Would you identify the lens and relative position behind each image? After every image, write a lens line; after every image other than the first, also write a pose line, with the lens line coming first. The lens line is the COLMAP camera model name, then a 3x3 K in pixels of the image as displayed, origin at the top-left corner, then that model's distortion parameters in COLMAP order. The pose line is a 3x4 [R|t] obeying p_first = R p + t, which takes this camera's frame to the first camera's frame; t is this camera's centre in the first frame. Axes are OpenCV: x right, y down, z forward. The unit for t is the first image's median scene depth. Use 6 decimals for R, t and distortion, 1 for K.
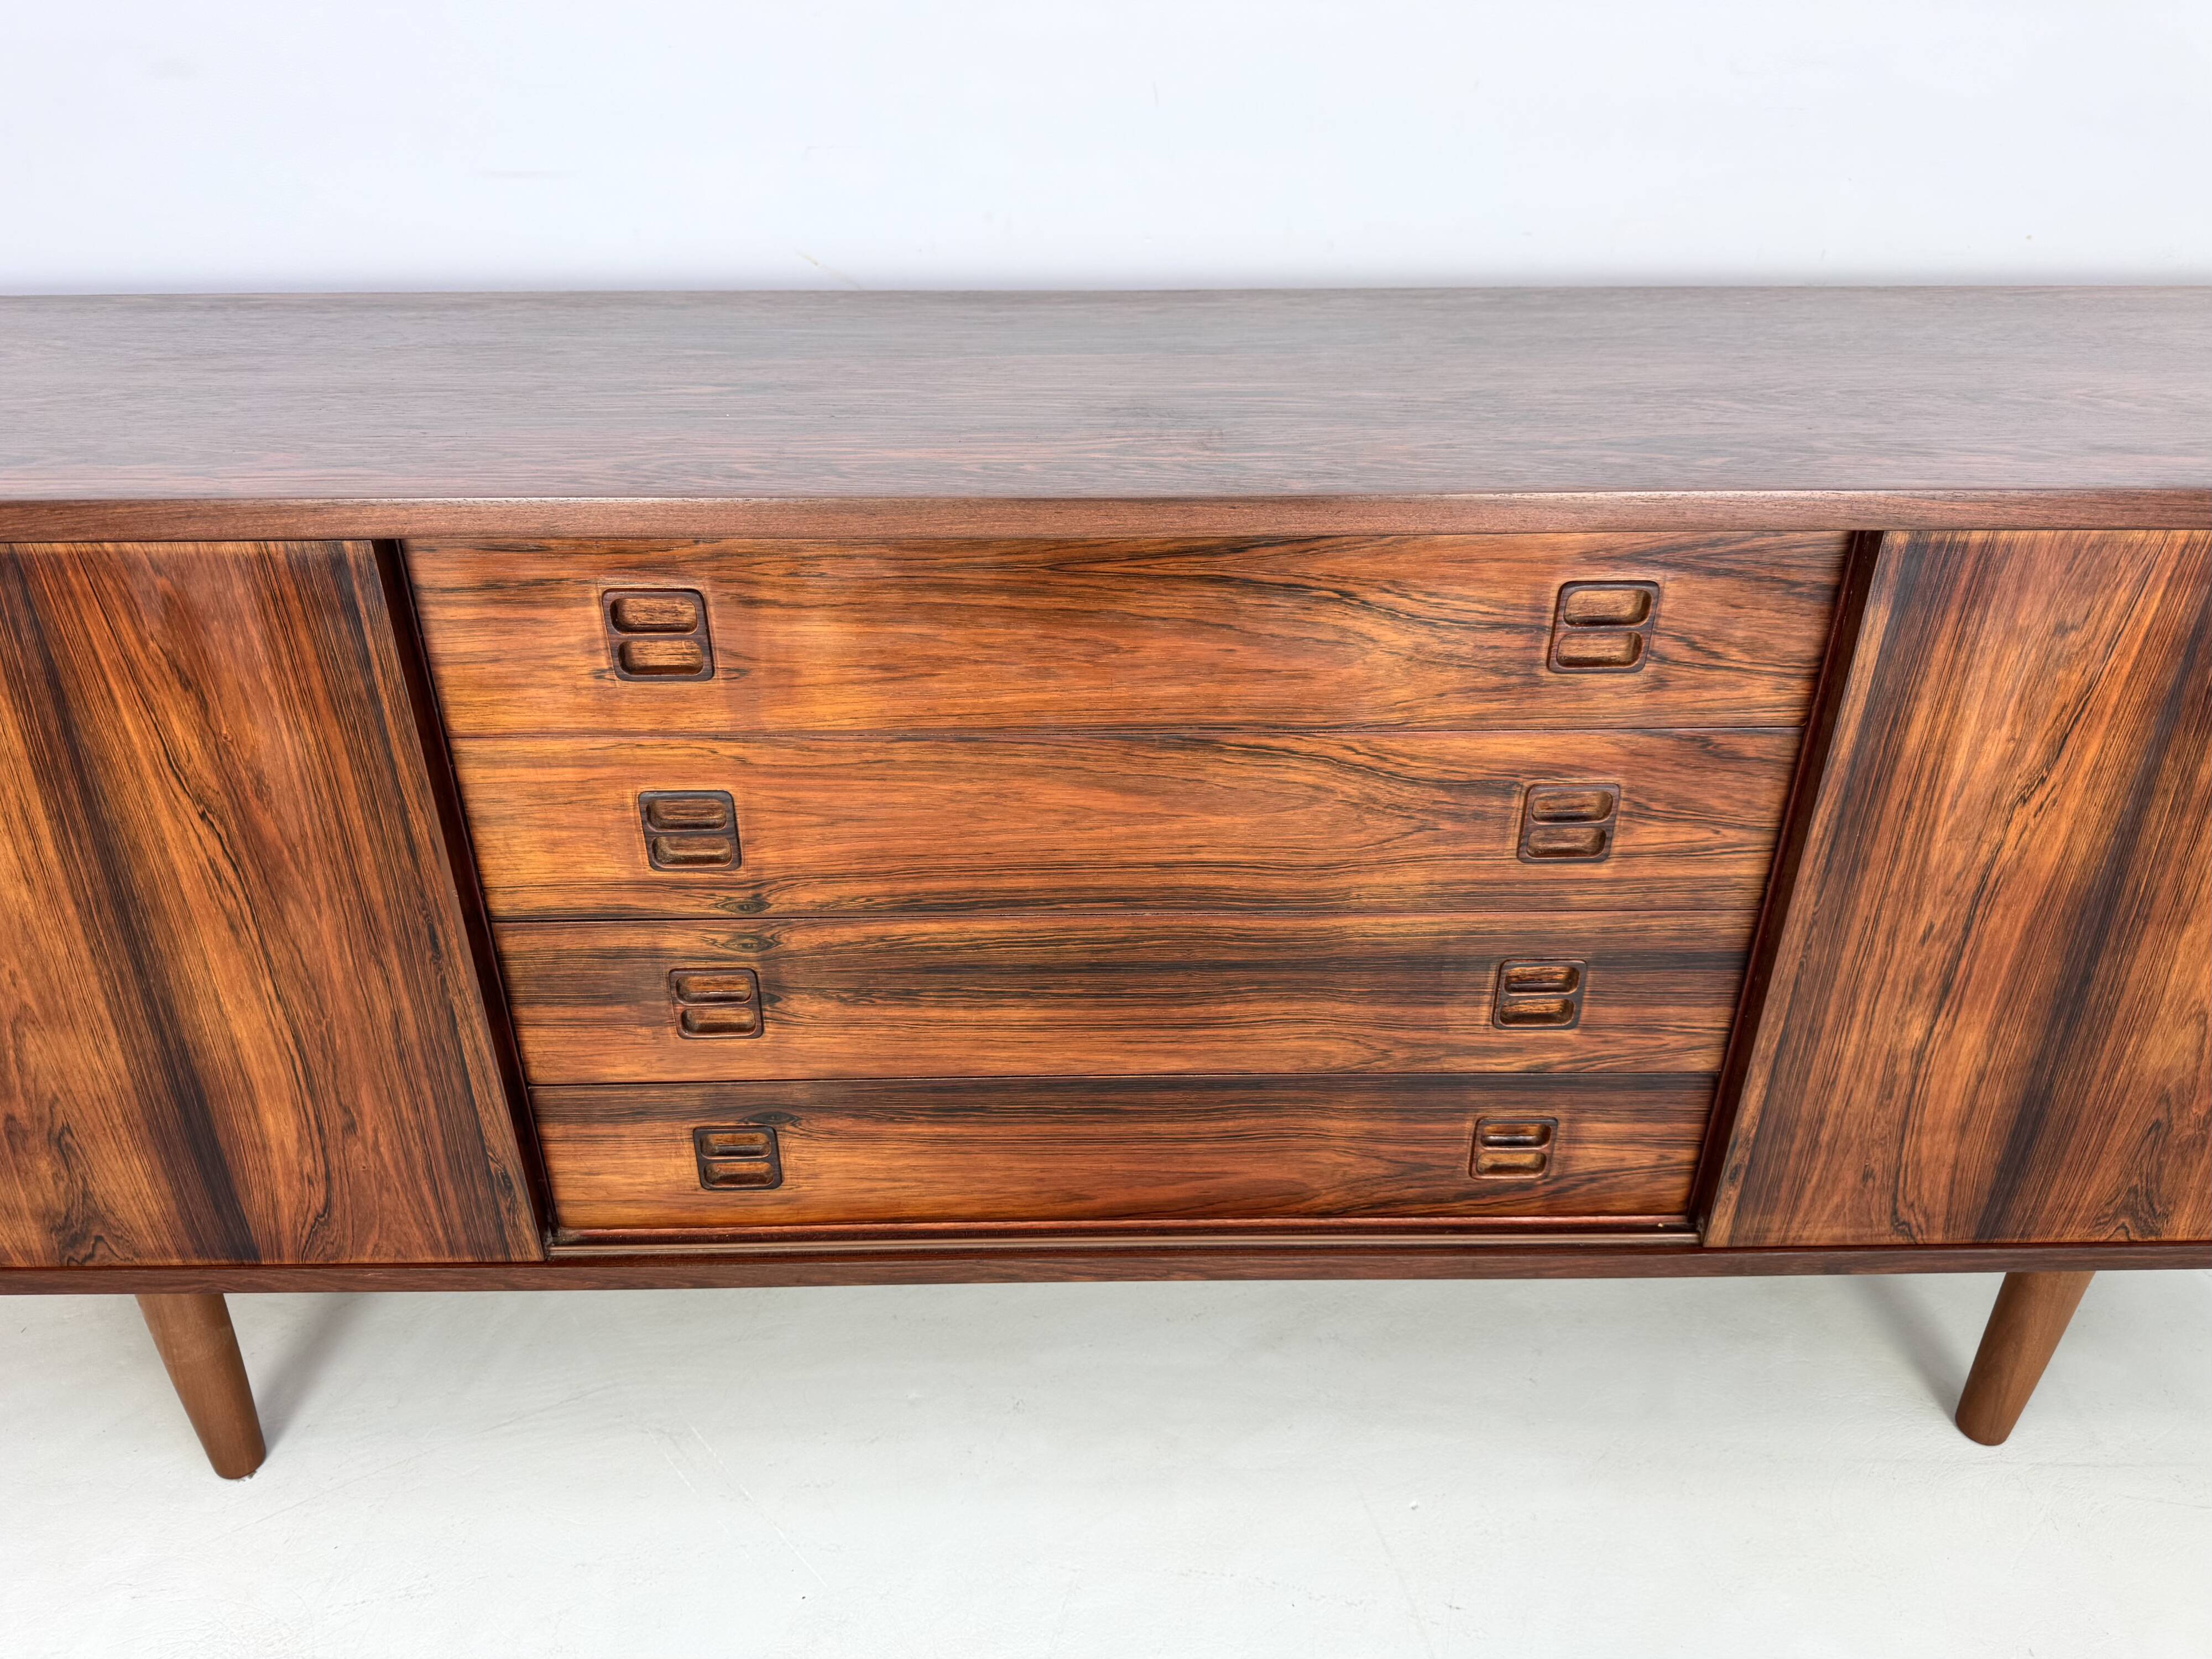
lens RADIAL K [[1603.8, 0, 1097.4], [0, 1603.8, 835.2], [0, 0, 1]] dist [0.068875, -0.122971]
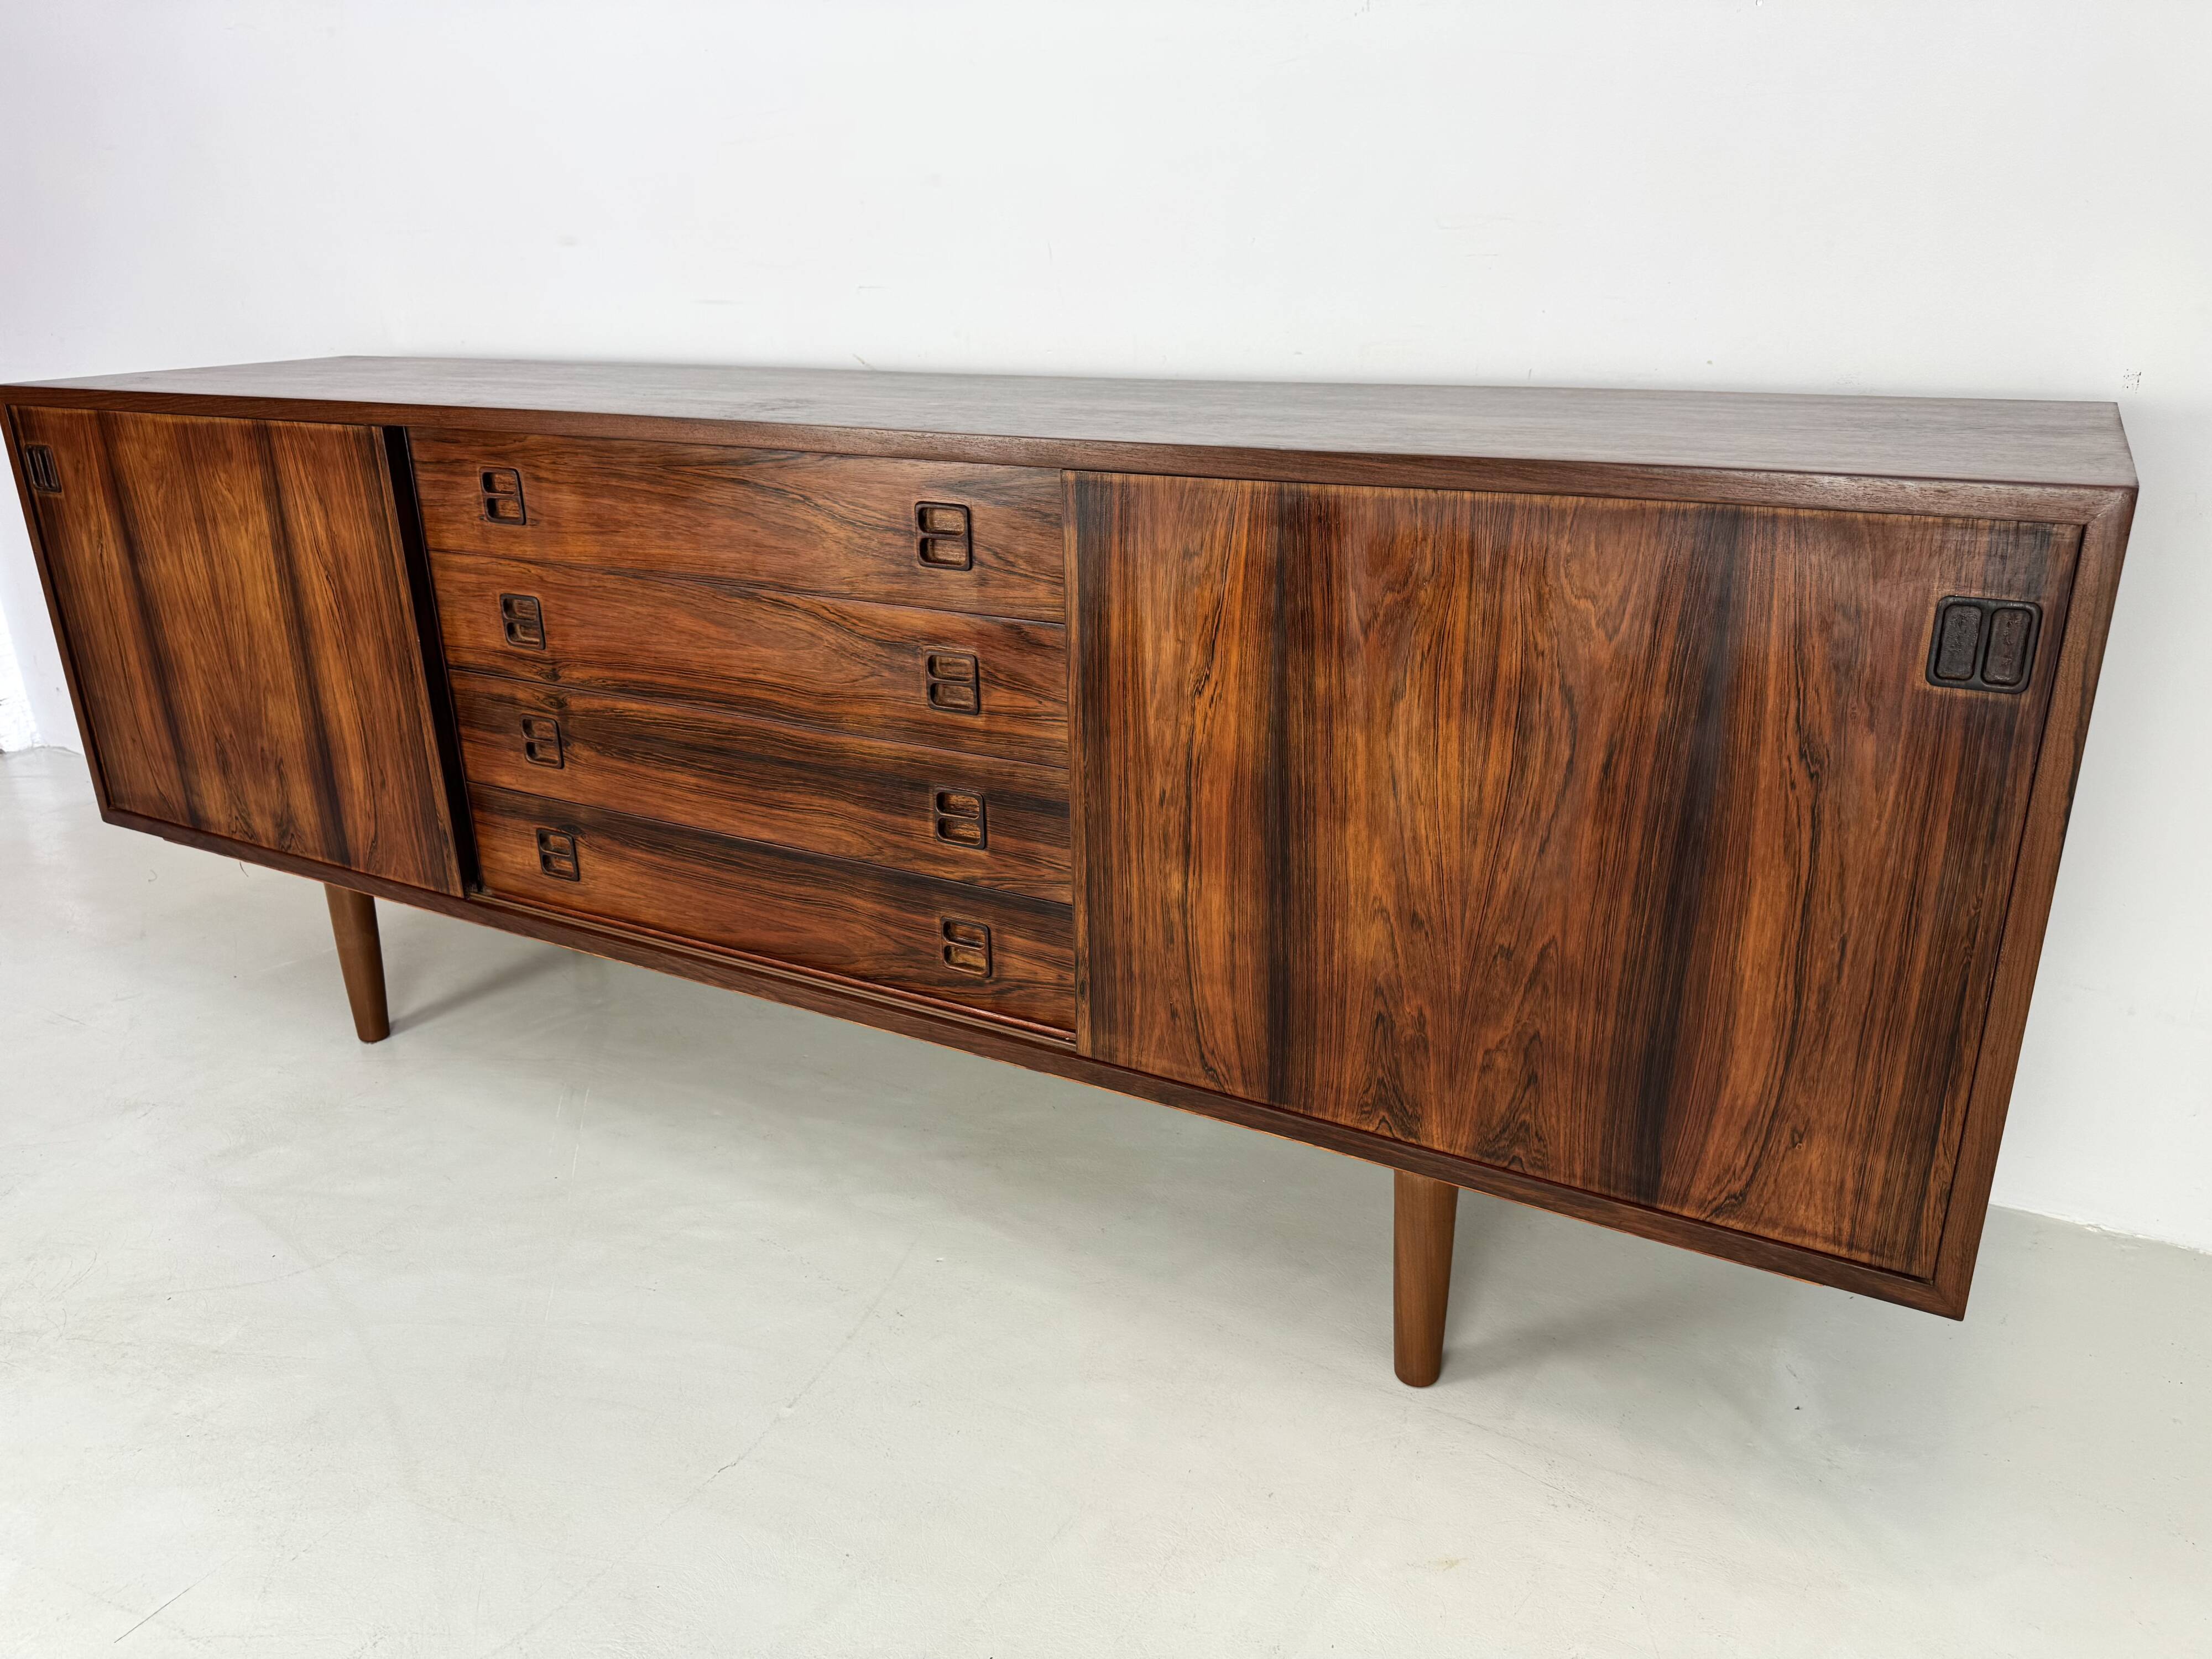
lens RADIAL K [[1603.8, 0, 1067.7], [0, 1603.8, 832.5], [0, 0, 1]] dist [0.068875, -0.122971]
pose [[0.855410, 0.164946, -0.490985, 1.125659], [-0.242028, 0.965373, -0.097353, 0.242110], [0.457926, 0.202108, 0.865711, -0.176681]]
